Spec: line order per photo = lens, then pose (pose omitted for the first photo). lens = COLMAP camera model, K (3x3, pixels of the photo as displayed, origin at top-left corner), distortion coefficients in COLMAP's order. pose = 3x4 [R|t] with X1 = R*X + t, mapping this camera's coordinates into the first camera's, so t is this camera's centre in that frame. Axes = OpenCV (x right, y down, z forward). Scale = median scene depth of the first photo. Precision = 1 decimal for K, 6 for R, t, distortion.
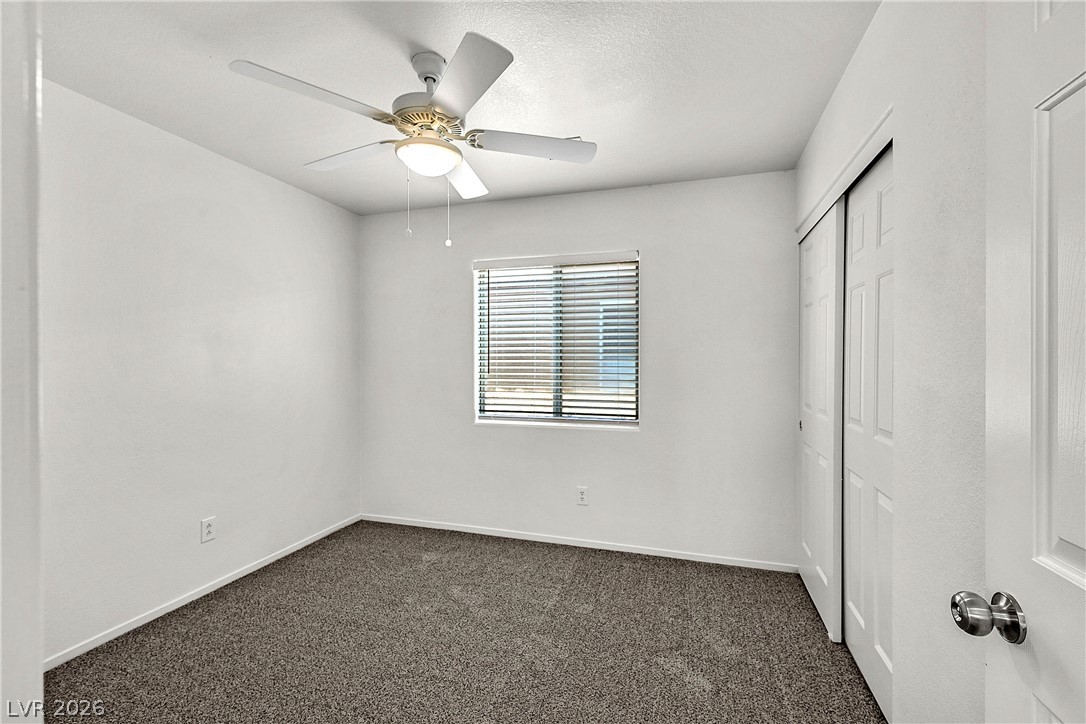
lens RADIAL K [[479.0, 0, 543.0], [0, 479.0, 362.0], [0, 0, 1]] dist [0.000309, 0.000549]
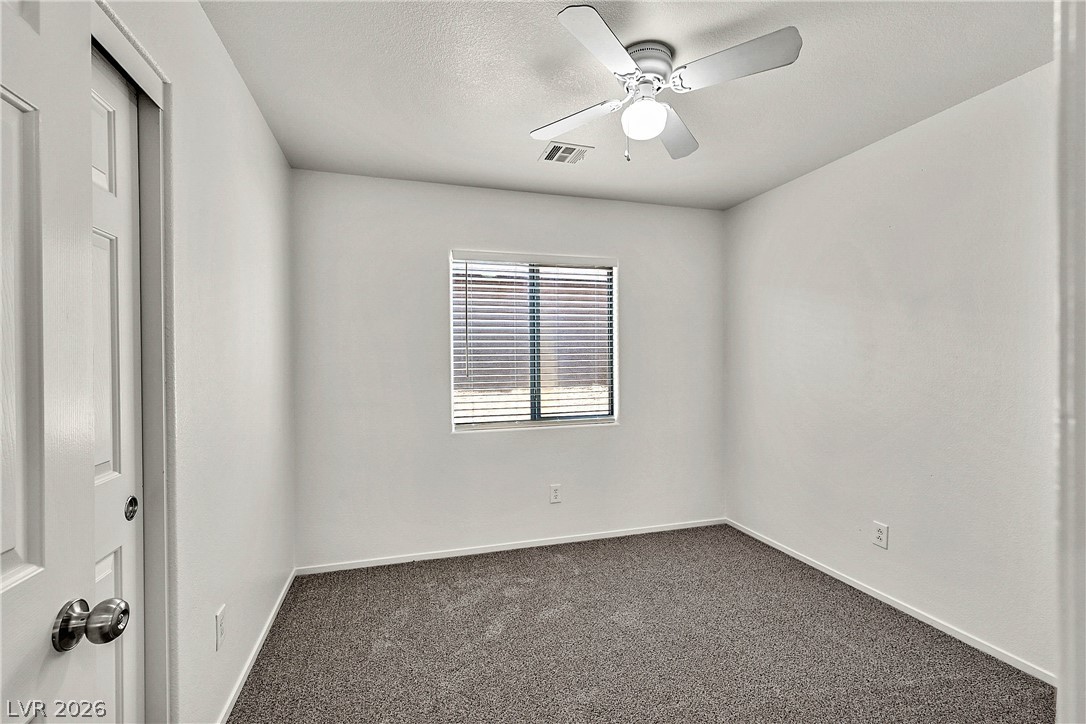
lens RADIAL K [[479.0, 0, 543.0], [0, 479.0, 362.0], [0, 0, 1]] dist [0.000309, 0.000549]
pose [[0.834870, -0.014891, 0.550246, -0.499668], [0.019547, 0.999806, -0.002601, 0.003068], [-0.550101, 0.012927, 0.834998, 0.167673]]
